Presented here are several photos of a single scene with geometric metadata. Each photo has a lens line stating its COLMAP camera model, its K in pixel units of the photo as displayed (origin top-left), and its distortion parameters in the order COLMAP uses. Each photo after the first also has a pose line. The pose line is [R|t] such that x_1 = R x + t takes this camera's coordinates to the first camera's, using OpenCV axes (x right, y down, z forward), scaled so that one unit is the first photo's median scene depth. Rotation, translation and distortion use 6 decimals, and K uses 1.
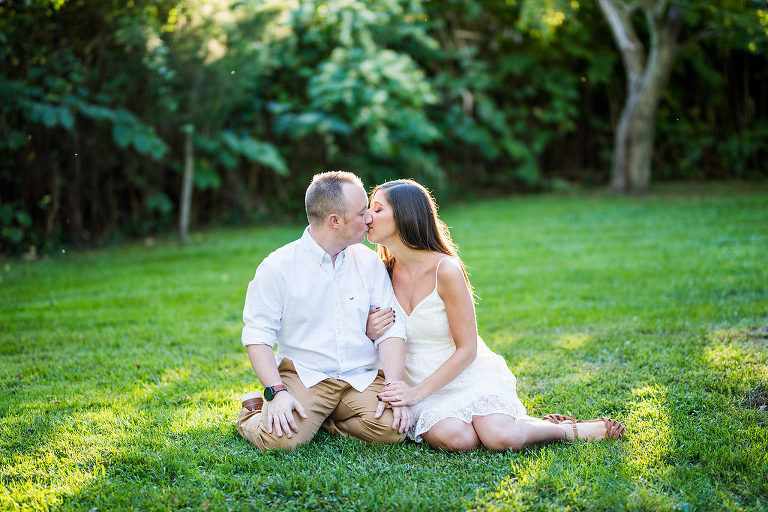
lens RADIAL K [[1733.3, 0, 384.7], [0, 1733.3, 255.6], [0, 0, 1]] dist [-0.055386, 0.000000]
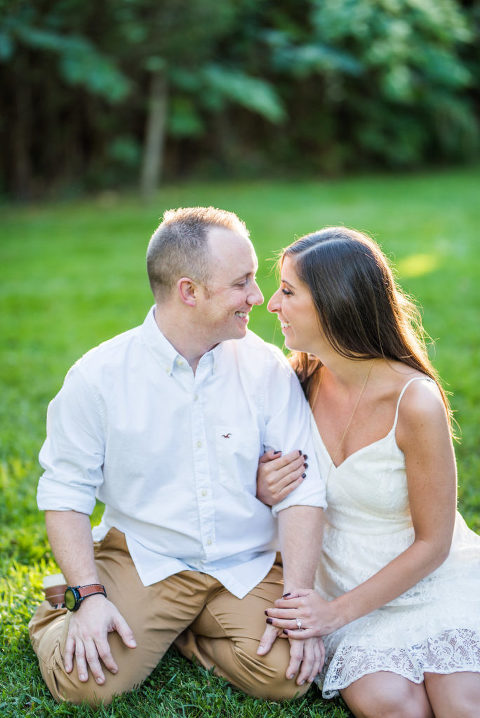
lens RADIAL K [[1620.4, 0, 238.9], [0, 1620.4, 361.0], [0, 0, 1]] dist [-0.055386, 0.000000]
pose [[0.991452, 0.056542, -0.117582, 0.043531], [-0.041595, 0.991171, 0.125895, -0.063928], [0.123662, -0.119928, 0.985051, 0.486892]]
